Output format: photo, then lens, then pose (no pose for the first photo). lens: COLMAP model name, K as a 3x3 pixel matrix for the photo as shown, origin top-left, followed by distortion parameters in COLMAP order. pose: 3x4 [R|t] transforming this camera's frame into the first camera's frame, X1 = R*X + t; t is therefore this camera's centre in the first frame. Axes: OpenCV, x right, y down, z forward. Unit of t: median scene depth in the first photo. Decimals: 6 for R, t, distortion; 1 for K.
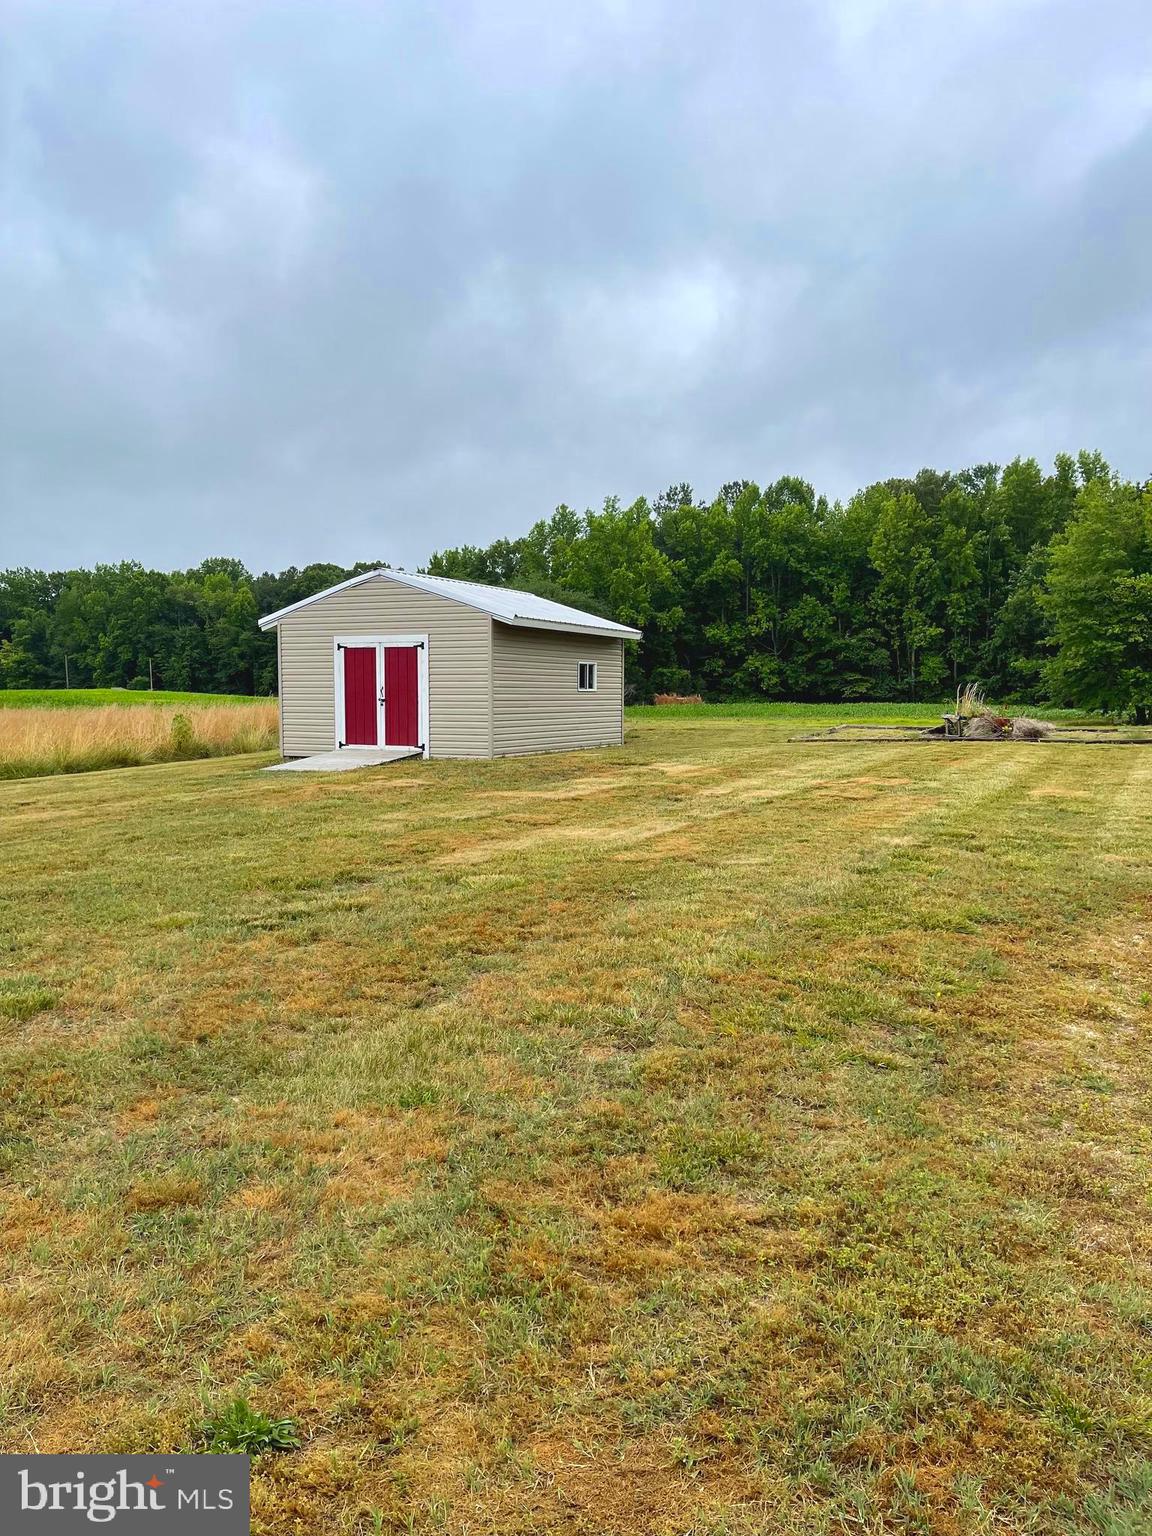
lens RADIAL K [[1152.8, 0, 565.6], [0, 1152.8, 784.7], [0, 0, 1]] dist [0.009944, 0.002301]
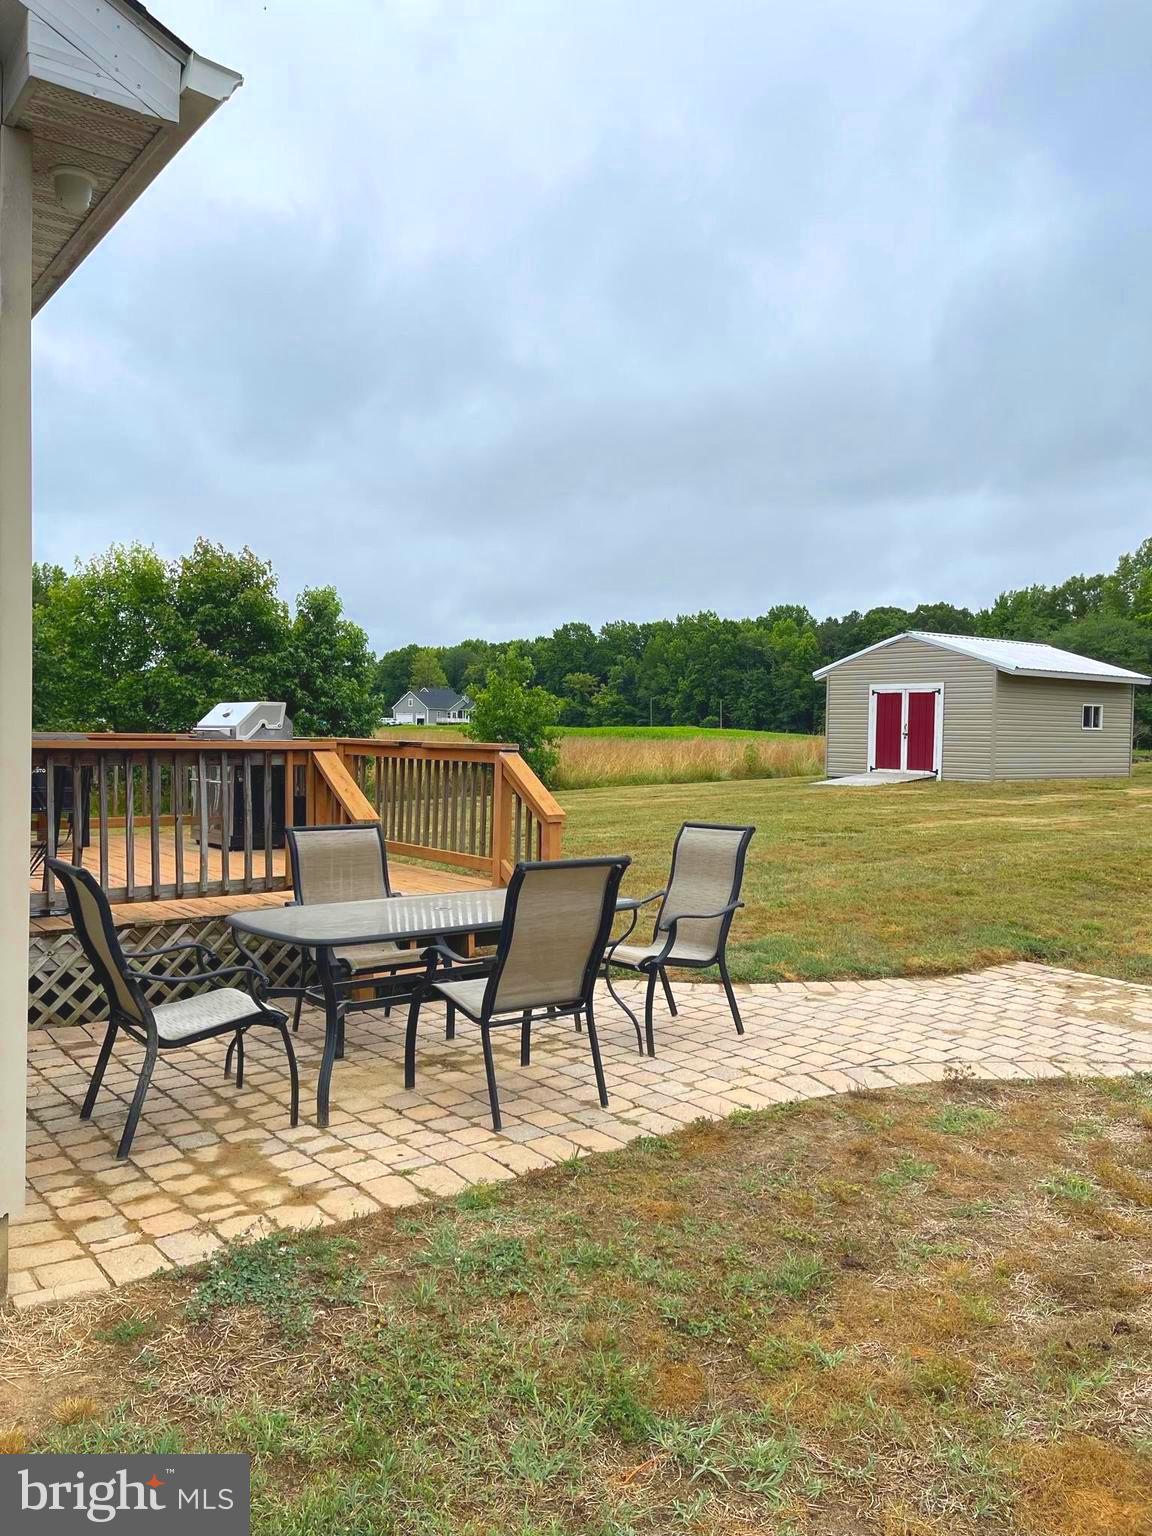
lens RADIAL K [[1152.8, 0, 565.6], [0, 1152.8, 784.7], [0, 0, 1]] dist [0.009944, 0.002301]
pose [[0.889252, 0.033954, -0.456156, 0.064905], [-0.049938, 0.998487, -0.023030, 0.021914], [0.454684, 0.043259, 0.889602, -0.217434]]
